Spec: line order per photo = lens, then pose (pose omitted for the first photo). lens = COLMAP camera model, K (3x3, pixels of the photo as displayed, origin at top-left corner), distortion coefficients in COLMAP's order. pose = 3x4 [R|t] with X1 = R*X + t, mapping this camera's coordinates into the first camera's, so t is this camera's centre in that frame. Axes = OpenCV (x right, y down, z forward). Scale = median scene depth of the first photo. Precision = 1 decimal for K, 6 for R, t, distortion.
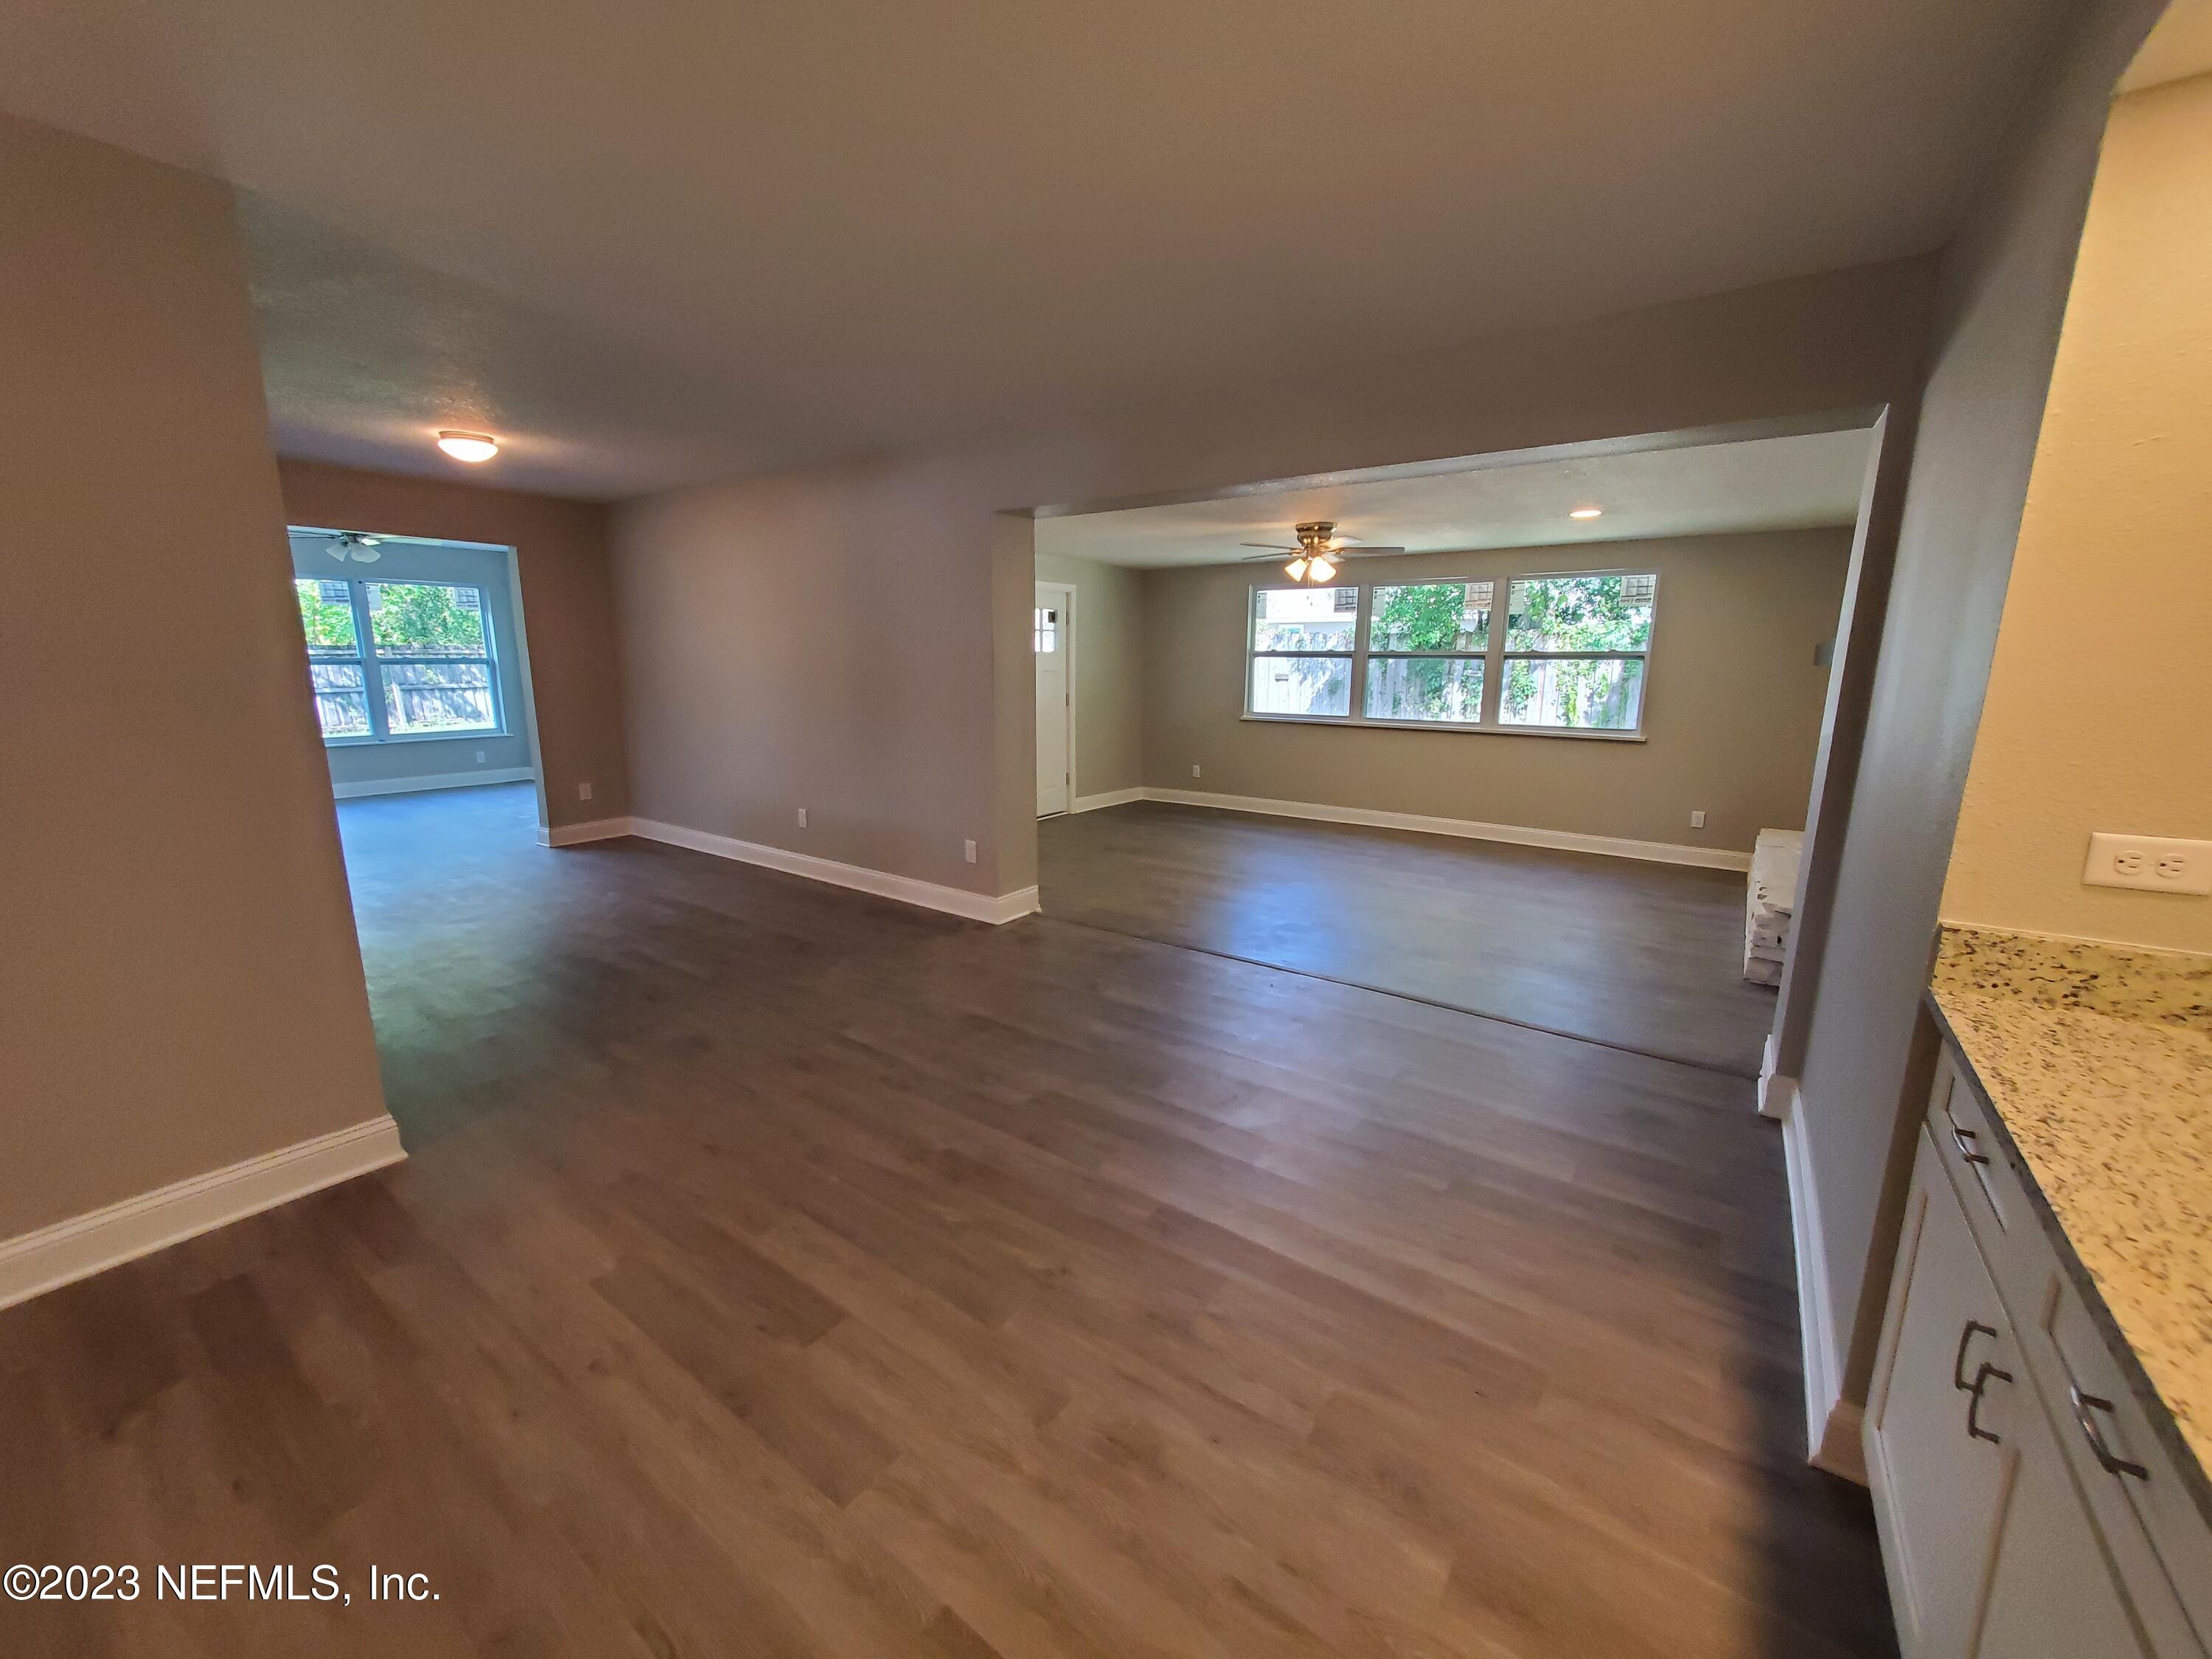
lens RADIAL K [[877.2, 0, 1099.5], [0, 877.2, 832.5], [0, 0, 1]] dist [0.015996, -0.008607]
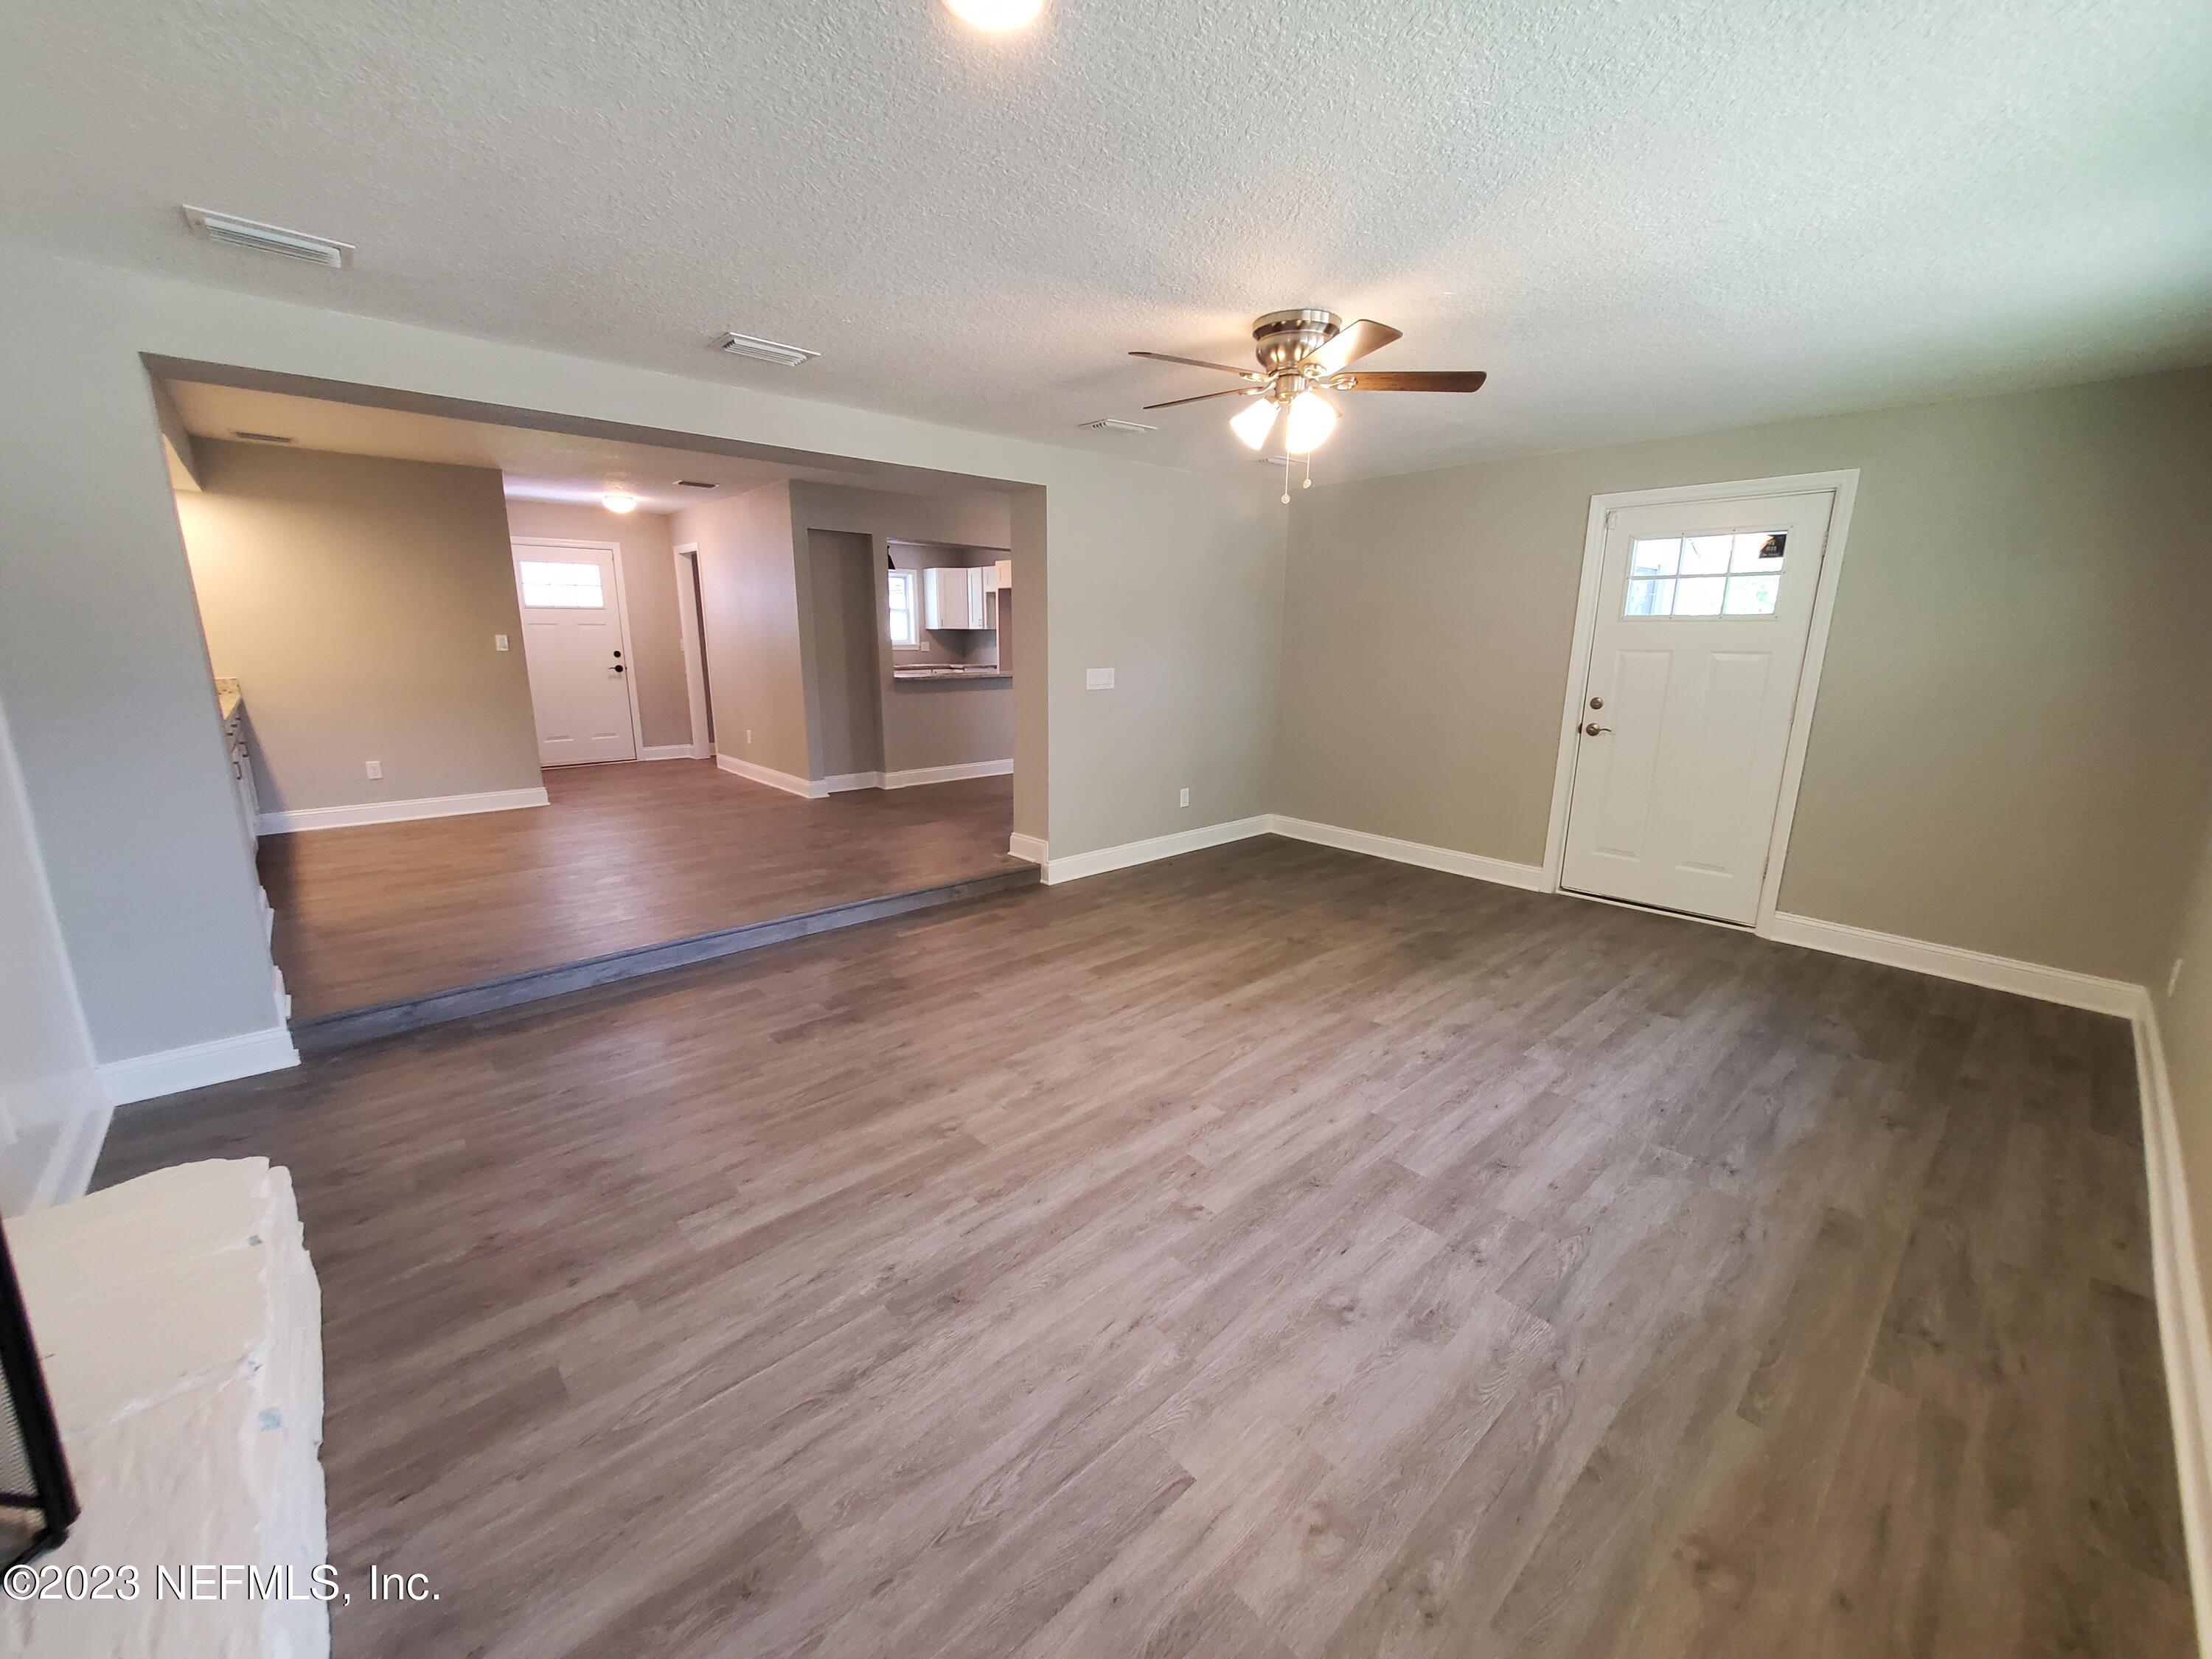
lens RADIAL K [[877.2, 0, 1099.5], [0, 877.2, 832.5], [0, 0, 1]] dist [0.015996, -0.008607]
pose [[-0.195810, 0.210487, -0.957786, 0.672559], [-0.200253, 0.947529, 0.249173, -0.167413], [0.959978, 0.240590, -0.143385, 0.909831]]
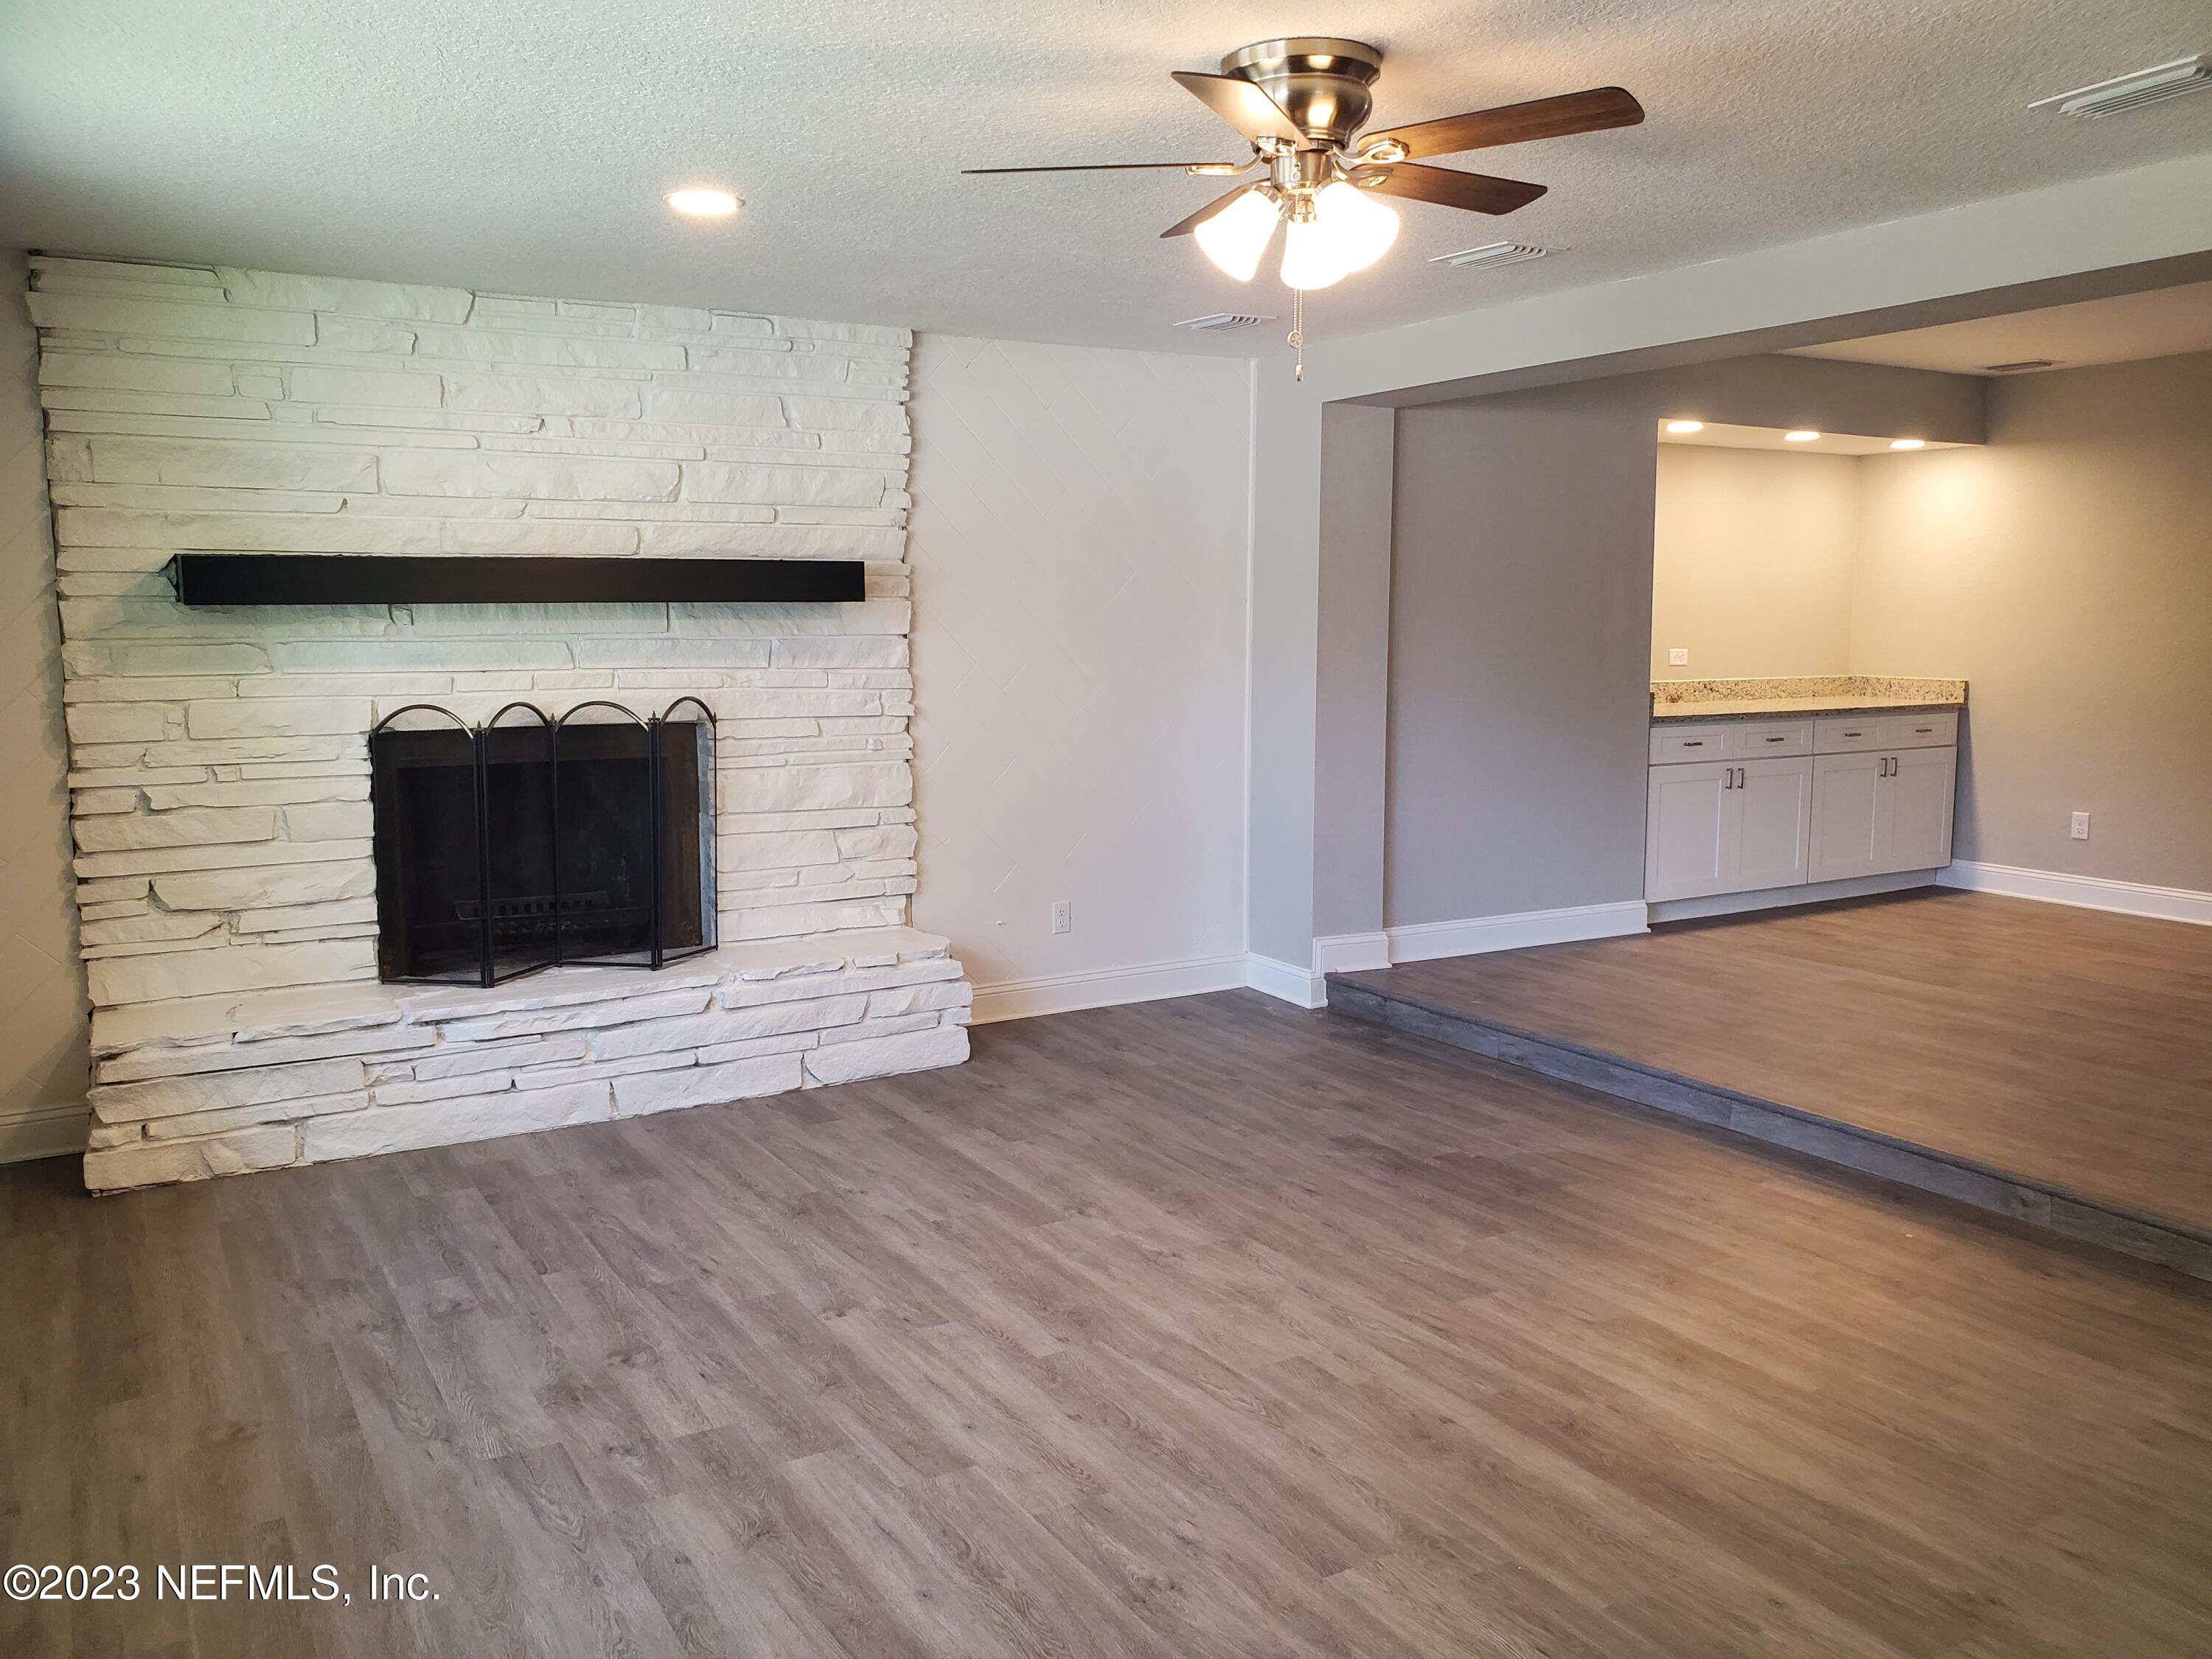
lens RADIAL K [[1718.8, 0, 1113.0], [0, 1718.8, 826.4], [0, 0, 1]] dist [0.042621, -0.085758]
pose [[-0.923681, -0.053873, 0.379357, 0.087570], [0.070165, 0.949543, 0.305687, -0.259697], [-0.376684, 0.308975, -0.873295, 1.331679]]
